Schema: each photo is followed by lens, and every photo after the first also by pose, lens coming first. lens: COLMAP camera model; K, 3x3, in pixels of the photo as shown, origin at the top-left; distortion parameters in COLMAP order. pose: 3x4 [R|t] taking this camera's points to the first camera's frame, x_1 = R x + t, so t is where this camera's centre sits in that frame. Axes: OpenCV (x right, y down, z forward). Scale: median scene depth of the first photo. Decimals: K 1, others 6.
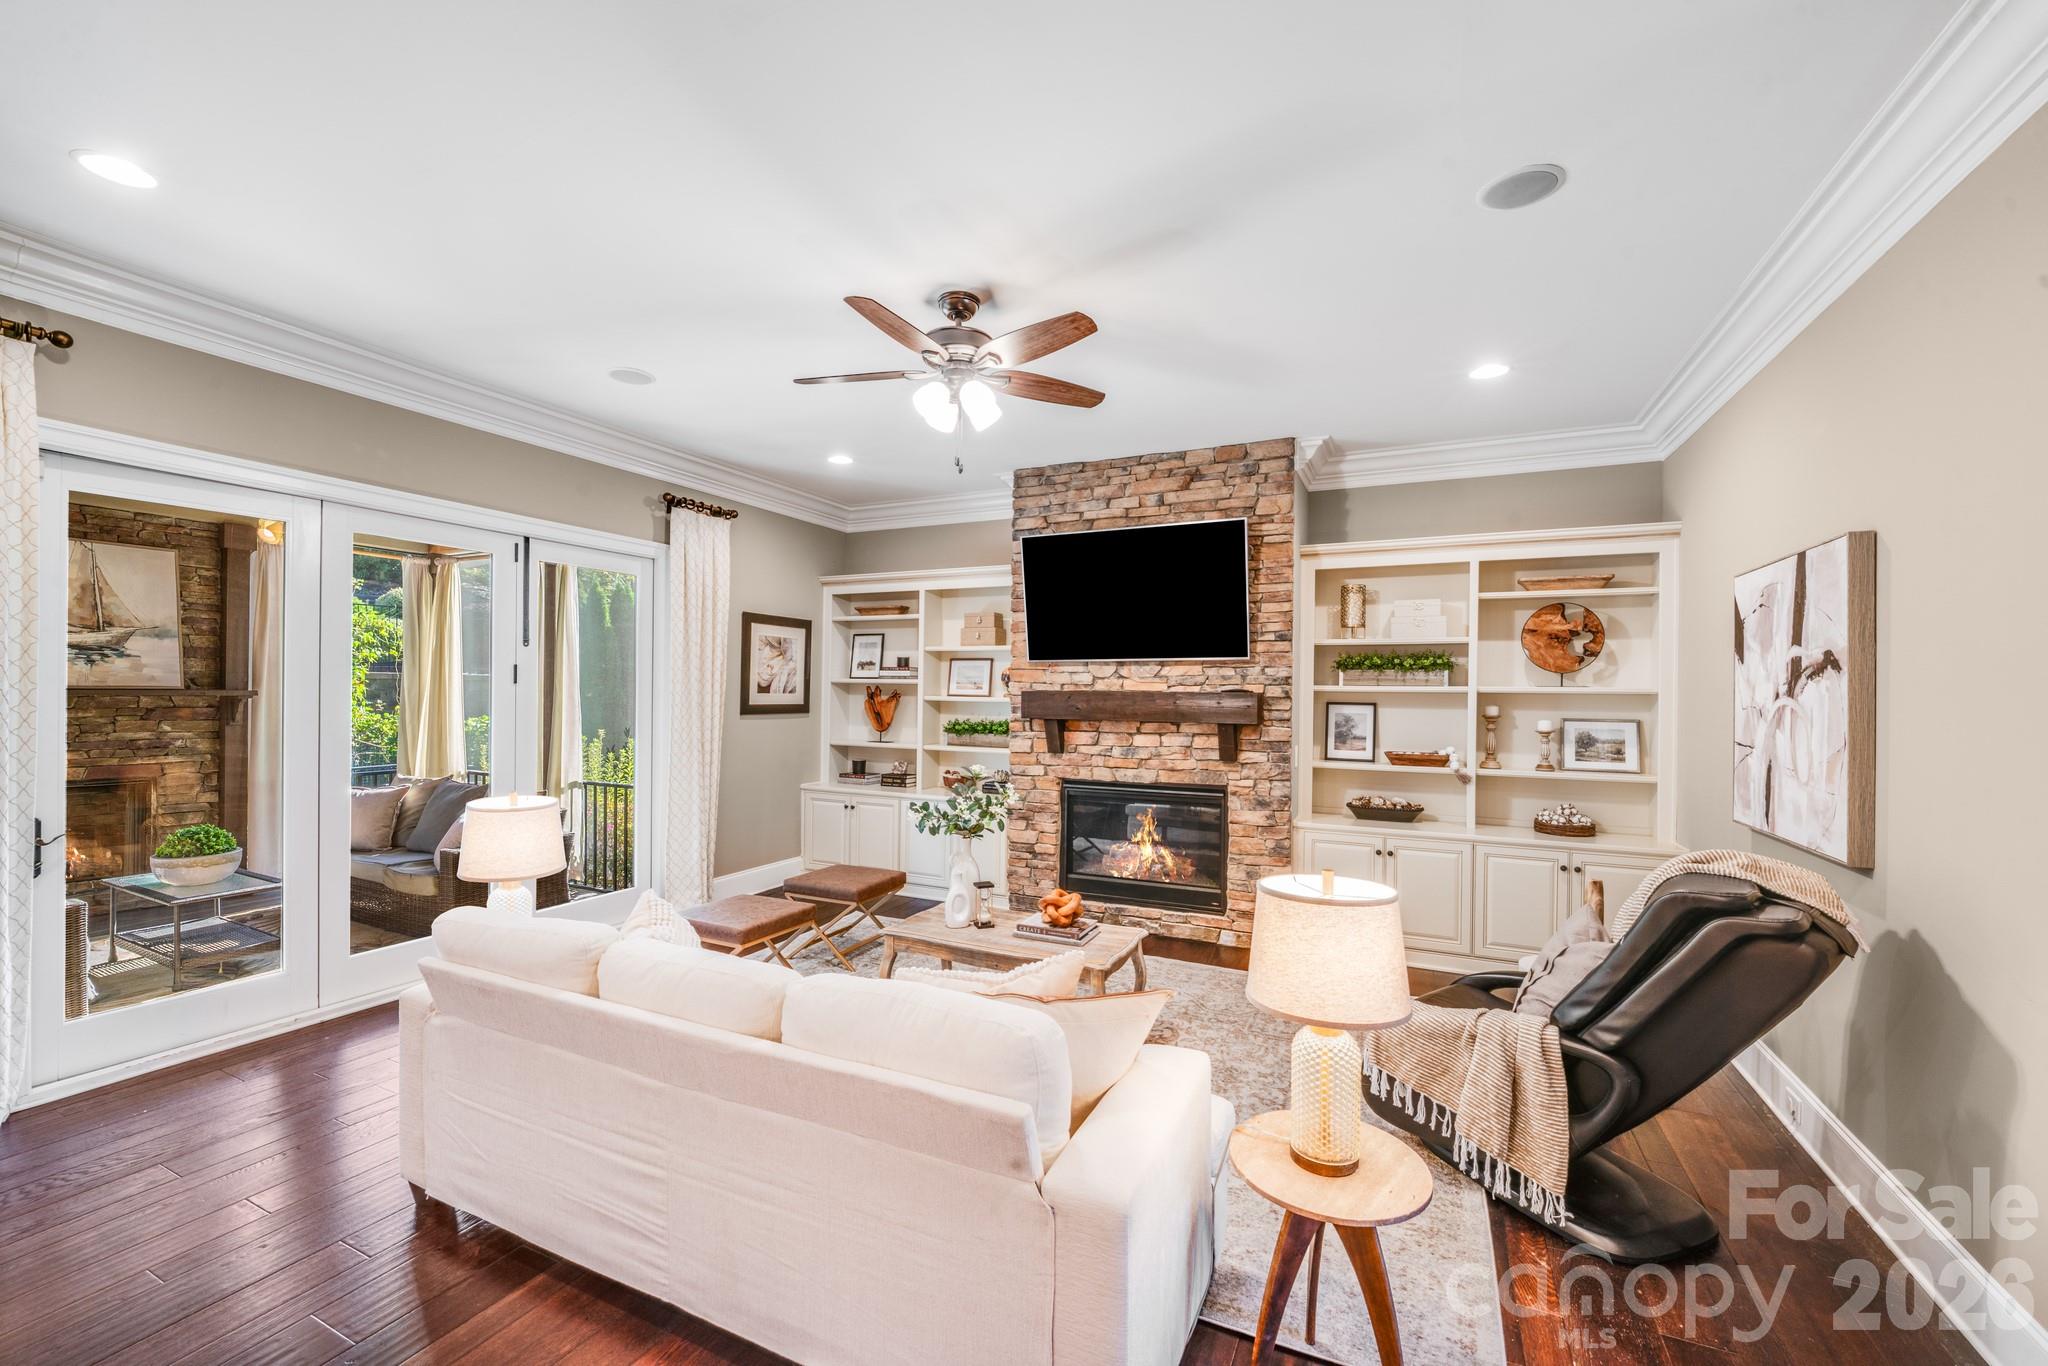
lens RADIAL K [[840.3, 0, 1011.7], [0, 840.3, 686.4], [0, 0, 1]] dist [-0.004868, -0.003475]
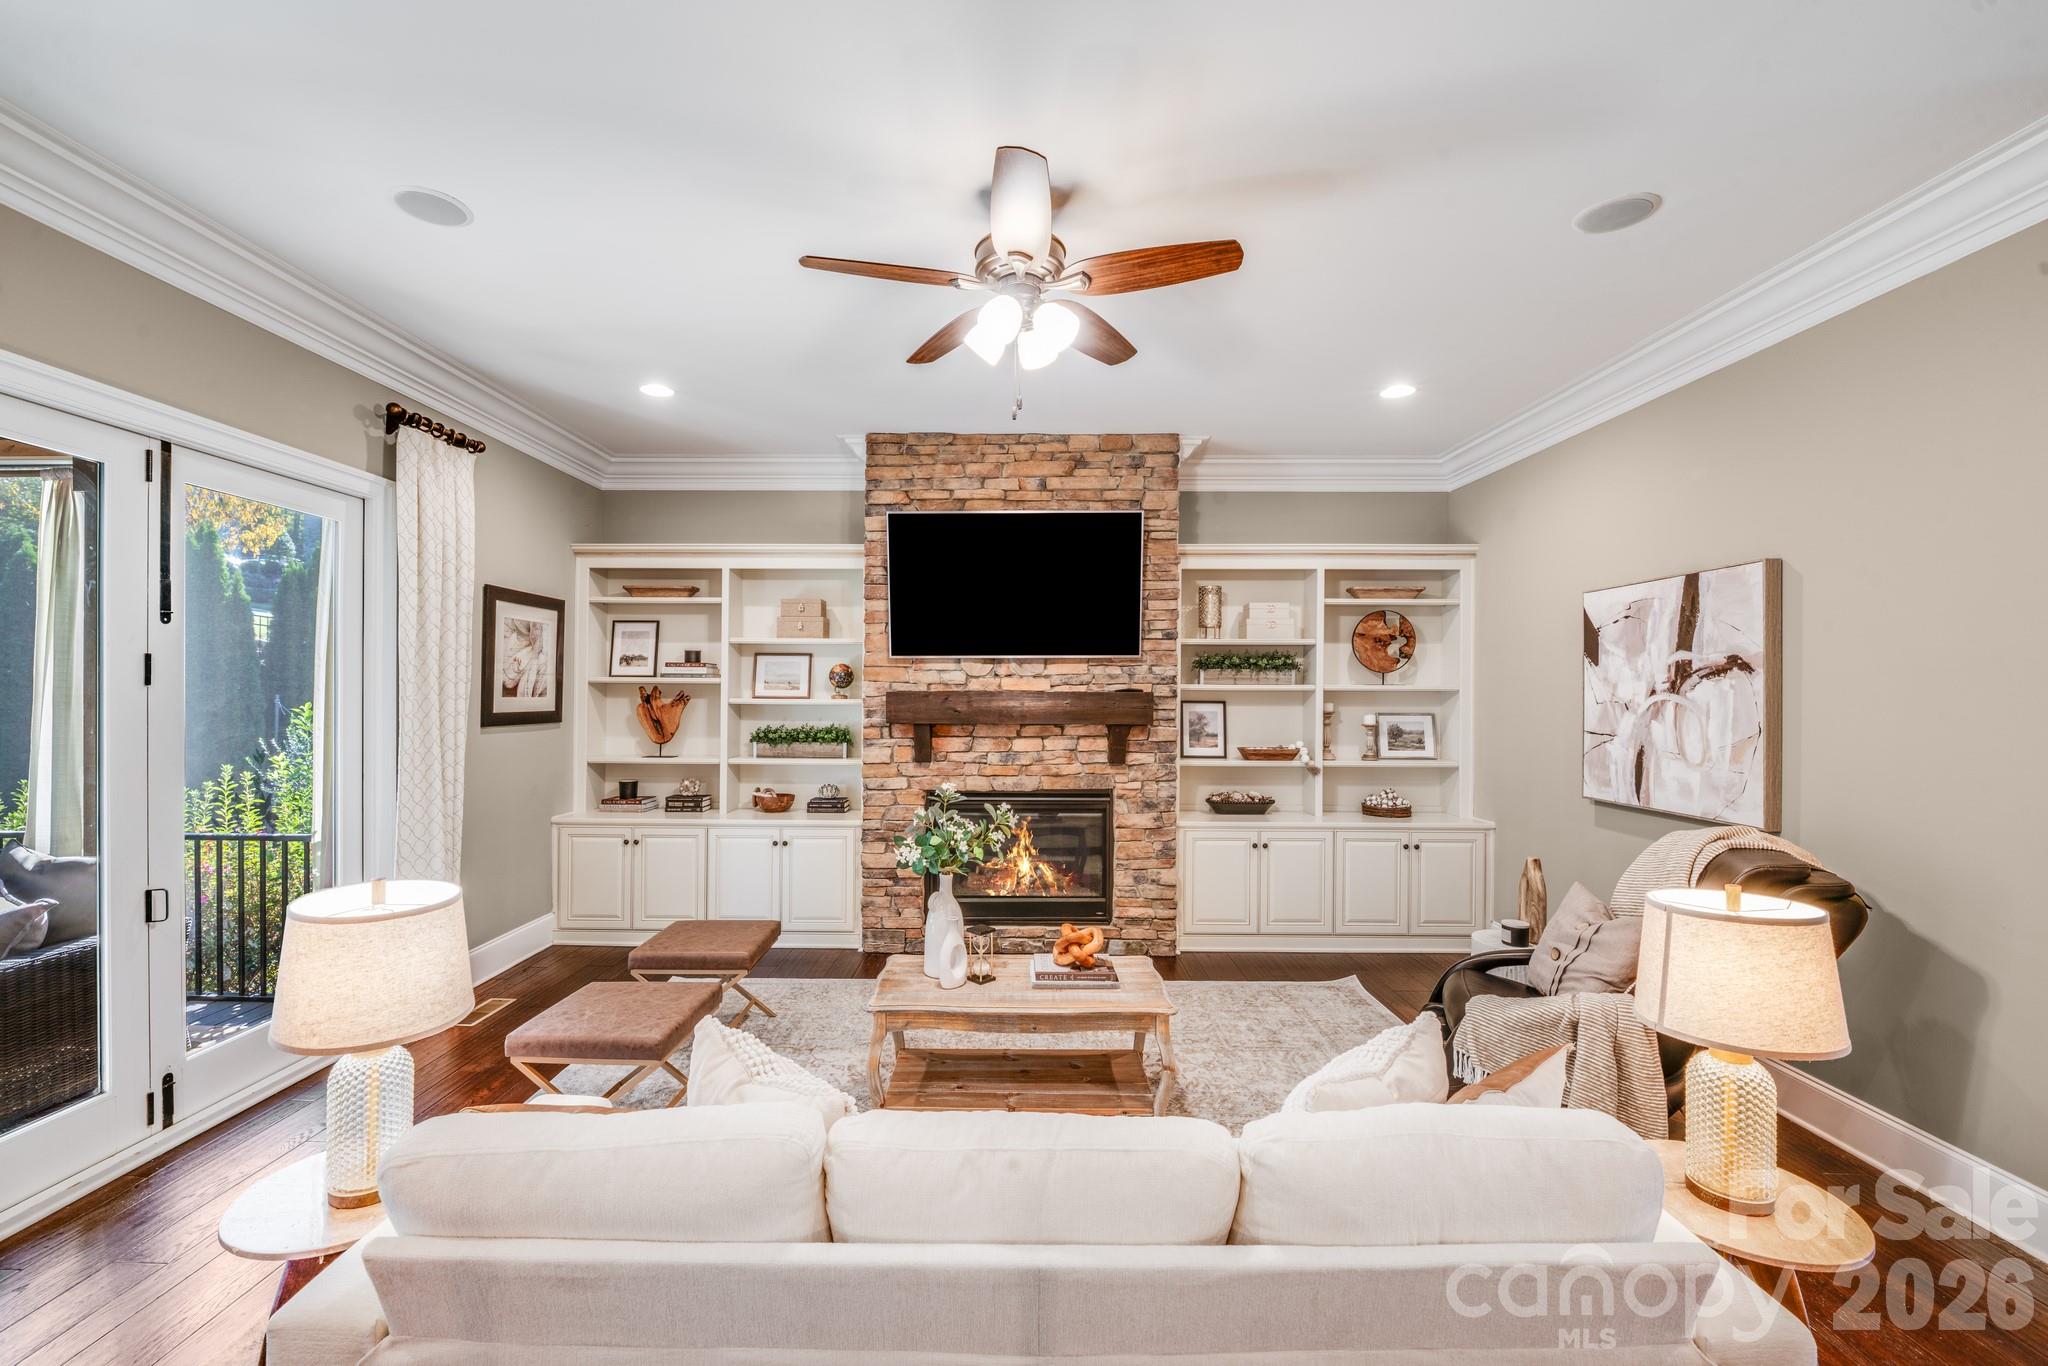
lens RADIAL K [[840.3, 0, 1011.3], [0, 840.3, 692.0], [0, 0, 1]] dist [-0.004868, -0.003475]
pose [[0.904311, -0.006713, 0.426822, -0.247377], [0.003150, 0.999954, 0.009054, -0.001768], [-0.426863, -0.006844, 0.904291, 0.173145]]
